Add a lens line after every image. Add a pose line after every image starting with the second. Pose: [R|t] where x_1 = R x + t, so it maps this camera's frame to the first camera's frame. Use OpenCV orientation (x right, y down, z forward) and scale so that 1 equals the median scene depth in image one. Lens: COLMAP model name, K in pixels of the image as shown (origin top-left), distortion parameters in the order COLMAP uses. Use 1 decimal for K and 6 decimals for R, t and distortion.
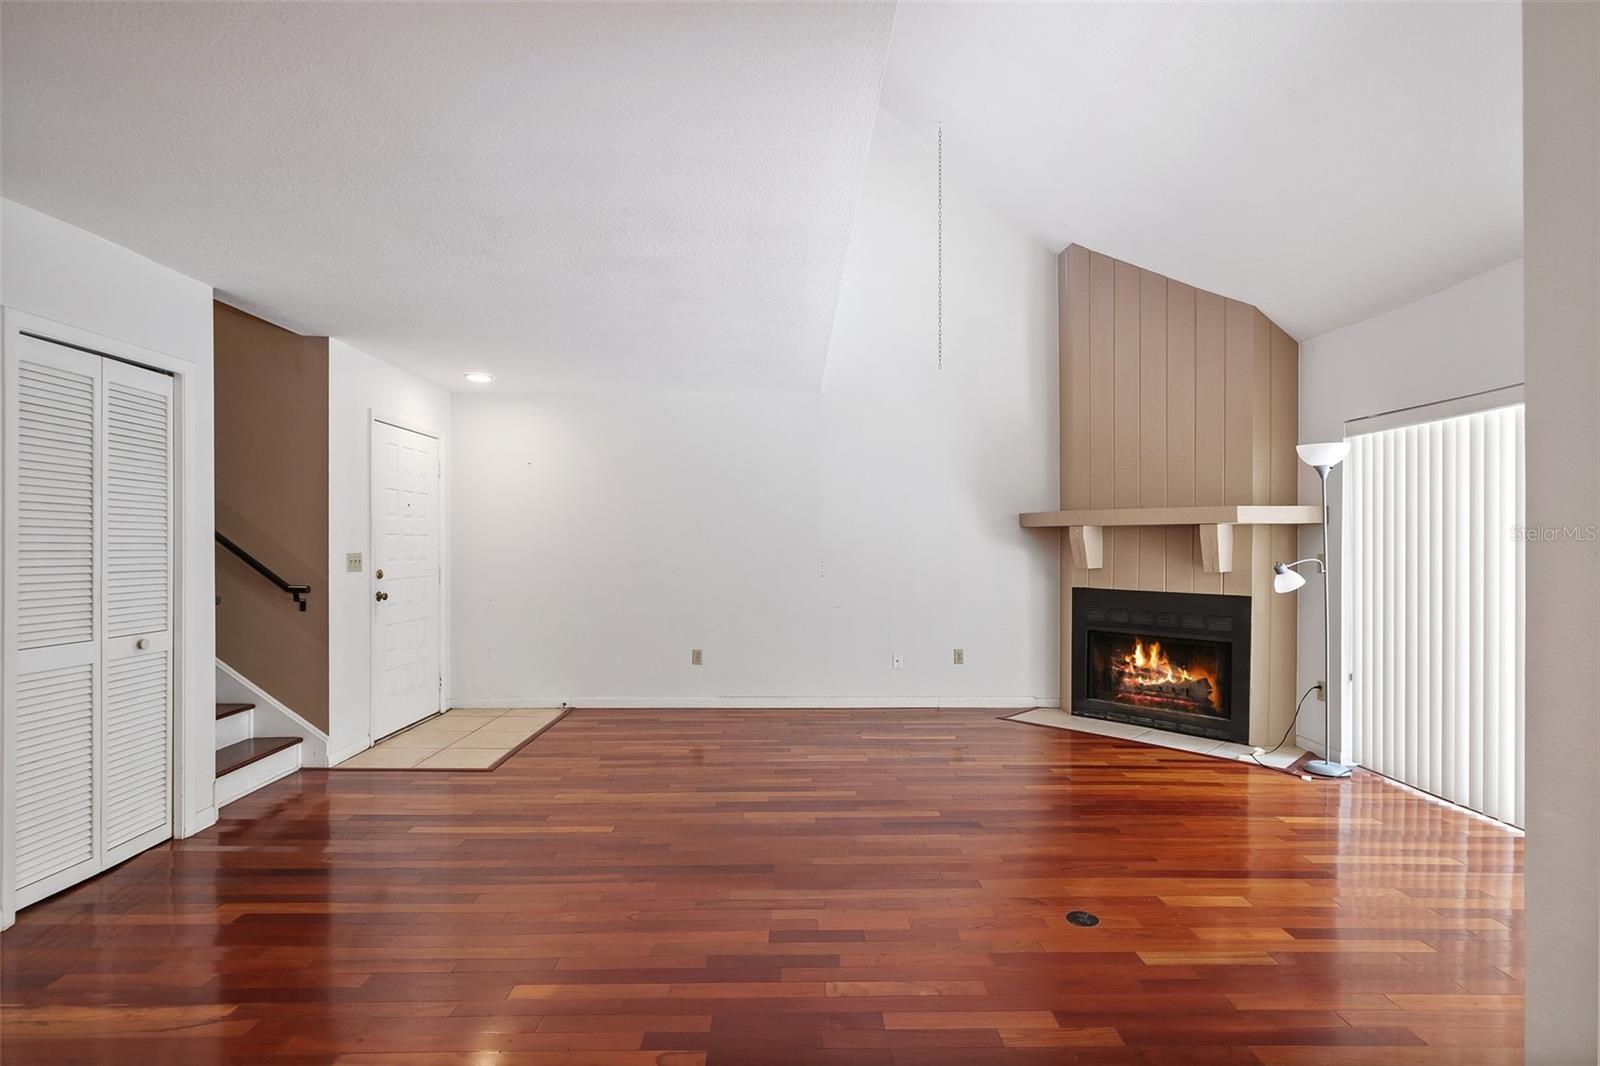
lens RADIAL K [[796.2, 0, 800.0], [0, 796.2, 533.0], [0, 0, 1]] dist [-0.004685, -0.001360]
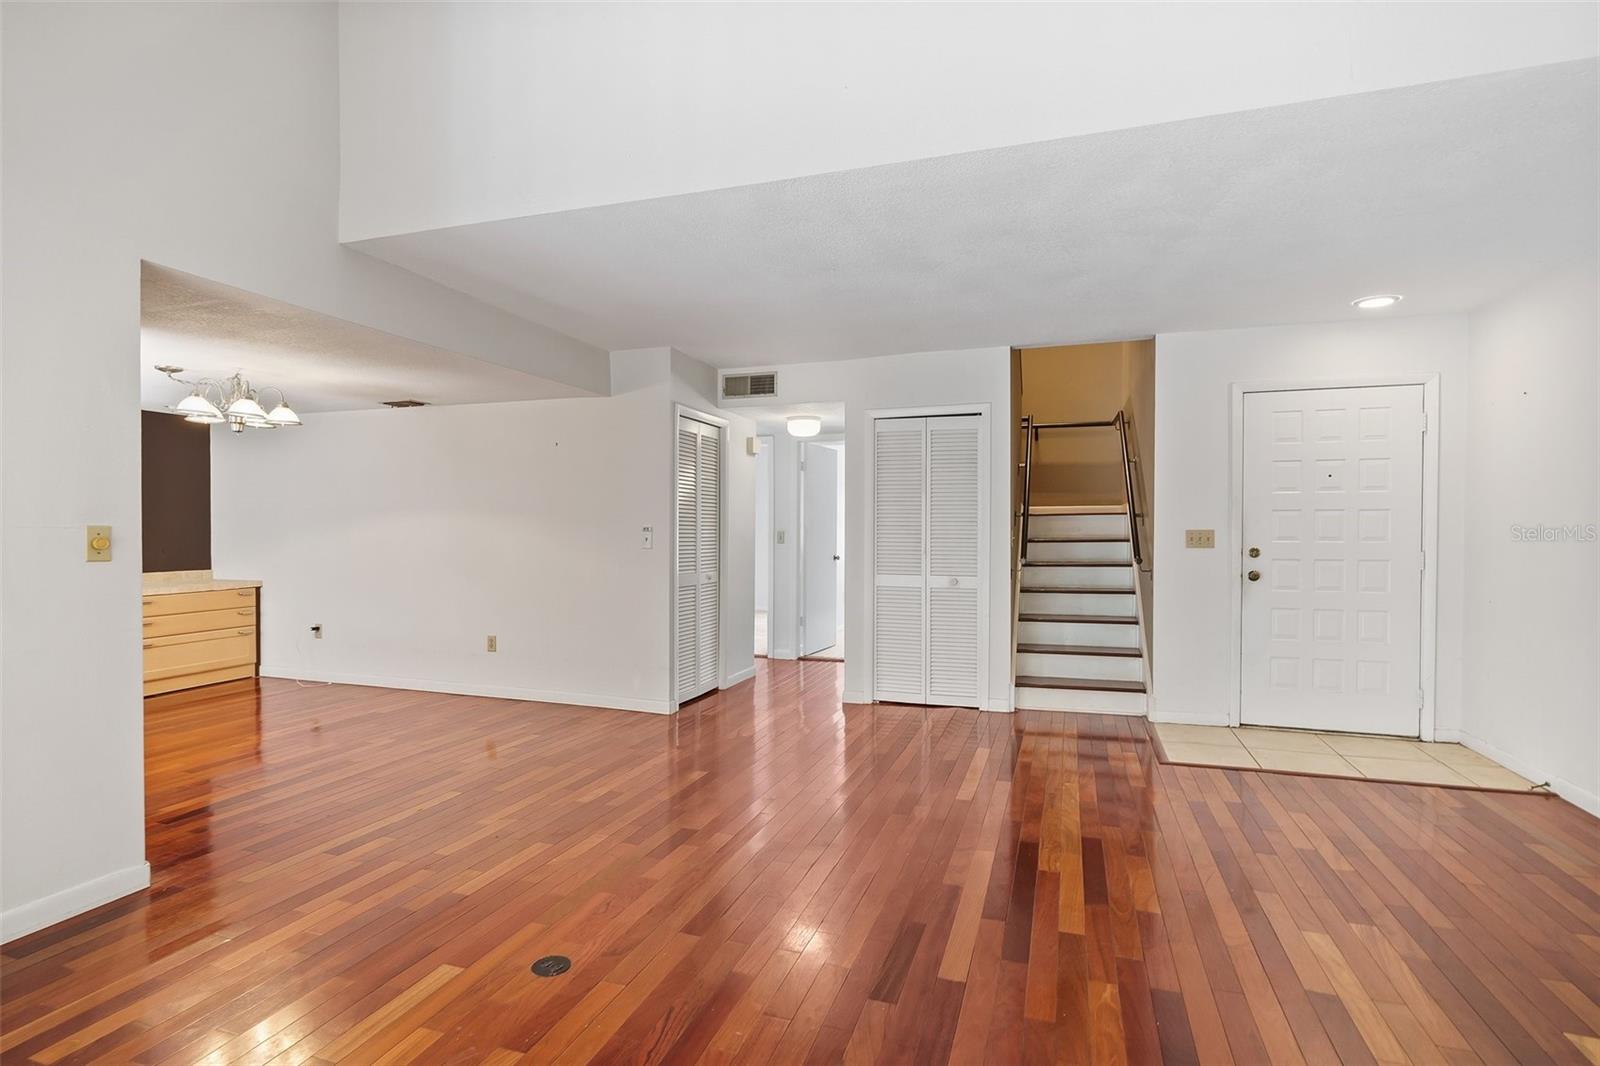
lens RADIAL K [[796.2, 0, 800.0], [0, 796.2, 533.0], [0, 0, 1]] dist [-0.004685, -0.001360]
pose [[-0.322470, 0.000149, -0.946580, 0.683859], [0.010352, 0.999941, -0.003369, 0.032247], [0.946523, -0.010885, -0.322453, 0.988473]]
